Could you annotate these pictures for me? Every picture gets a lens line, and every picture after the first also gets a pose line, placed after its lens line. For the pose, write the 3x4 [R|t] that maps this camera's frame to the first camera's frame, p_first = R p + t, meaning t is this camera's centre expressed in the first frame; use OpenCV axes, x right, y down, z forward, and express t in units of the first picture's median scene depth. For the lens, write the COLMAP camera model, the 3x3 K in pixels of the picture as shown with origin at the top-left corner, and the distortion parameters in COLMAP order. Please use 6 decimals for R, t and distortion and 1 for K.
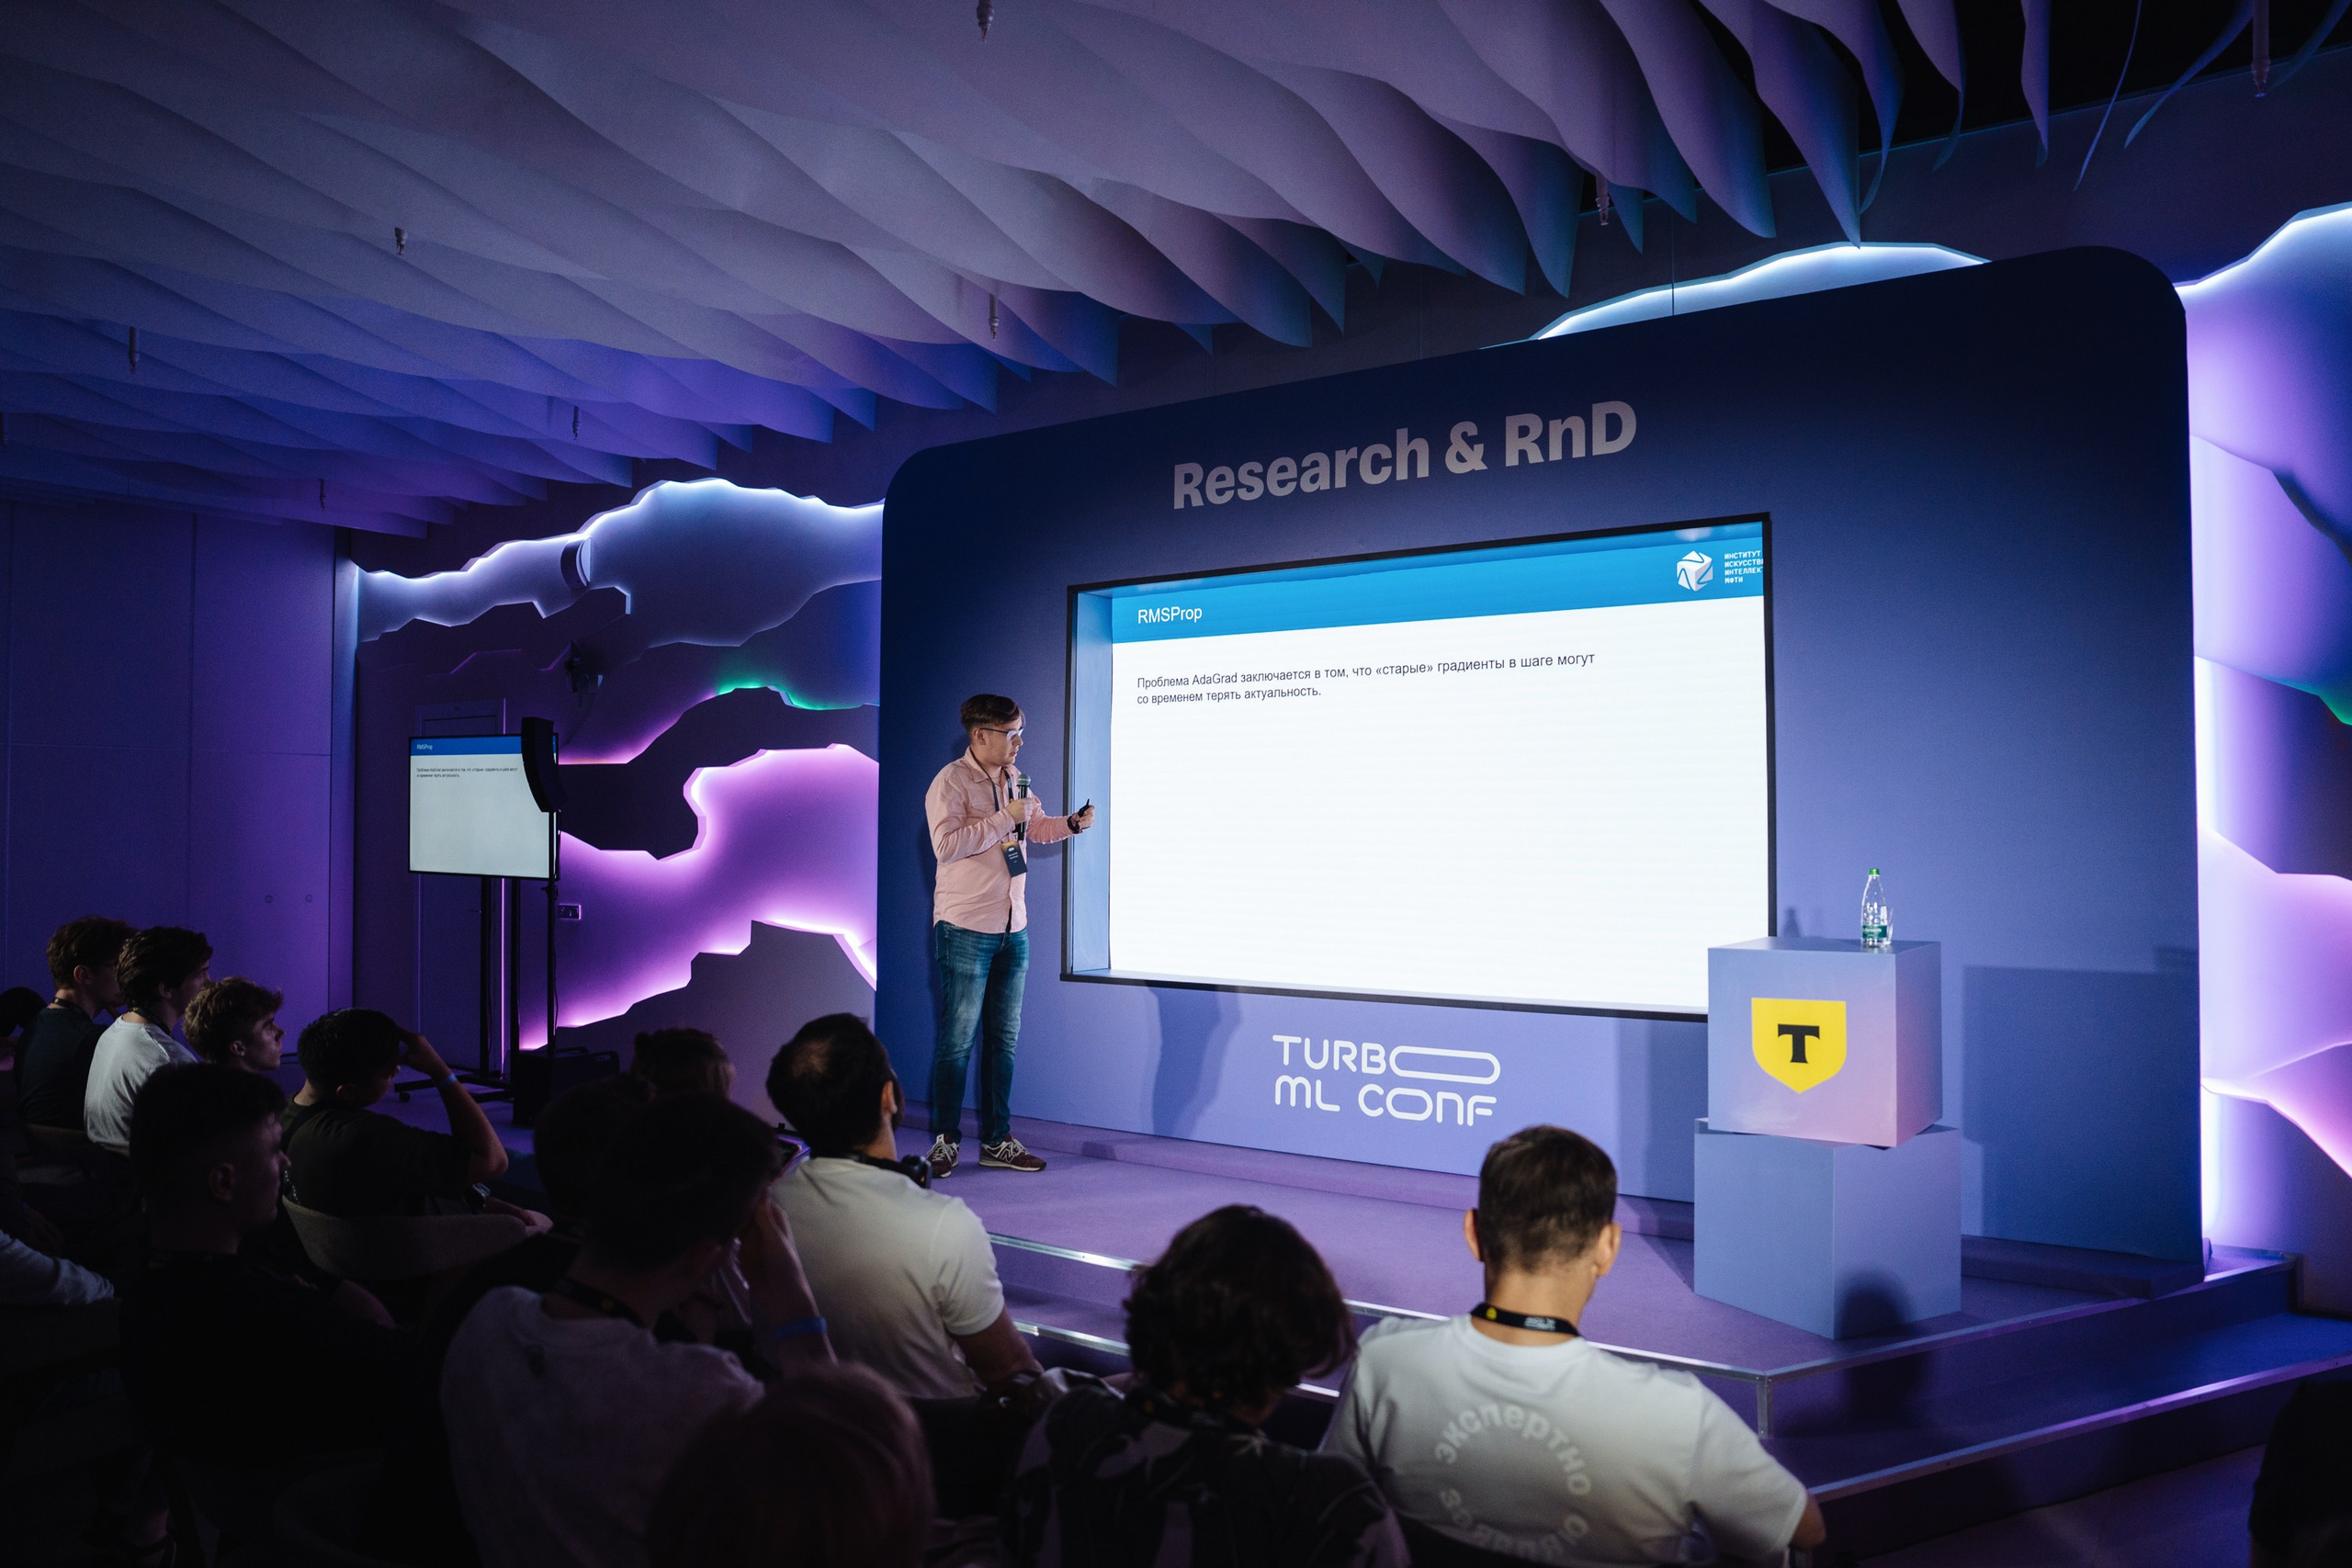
lens RADIAL K [[1626.8, 0, 1165.8], [0, 1626.8, 790.7], [0, 0, 1]] dist [-0.114520, 0.085581]
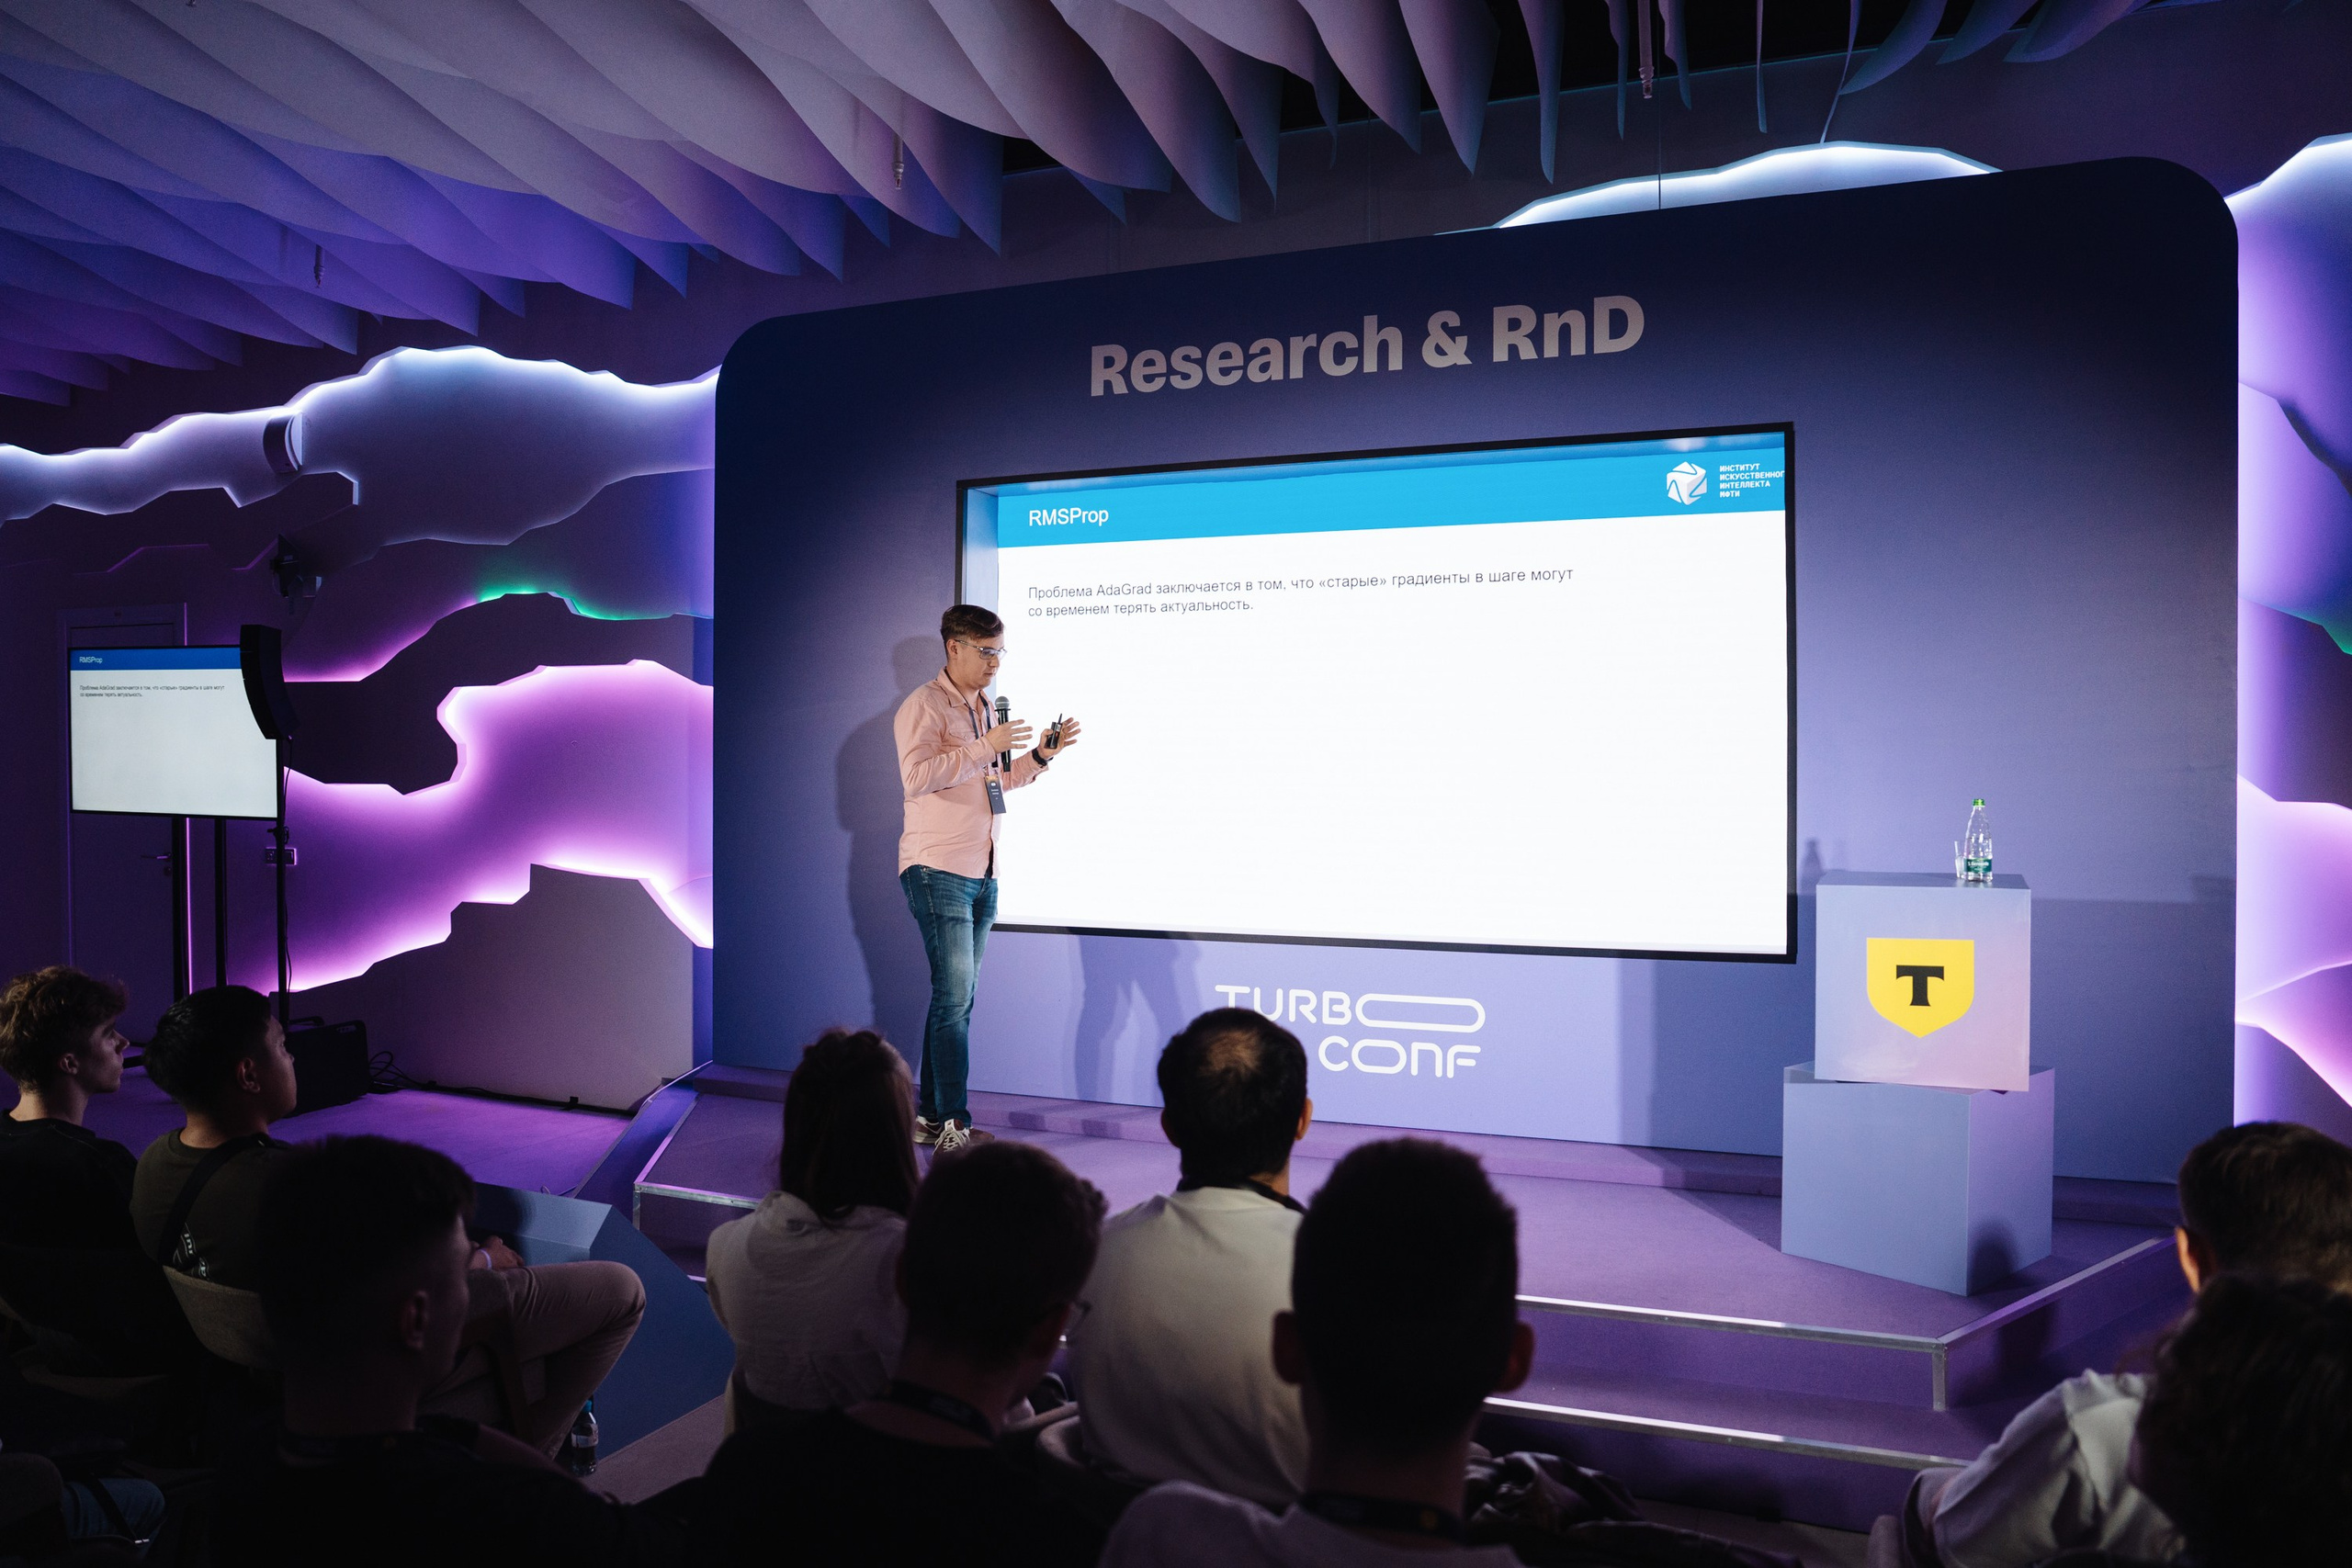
lens RADIAL K [[1650.2, 0, 1153.7], [0, 1650.2, 786.1], [0, 0, 1]] dist [-0.112818, 0.097871]
pose [[0.976886, -0.004967, 0.213705, -0.160606], [-0.003885, 0.999152, 0.040982, 0.002446], [-0.213728, -0.040865, 0.976038, 0.113605]]
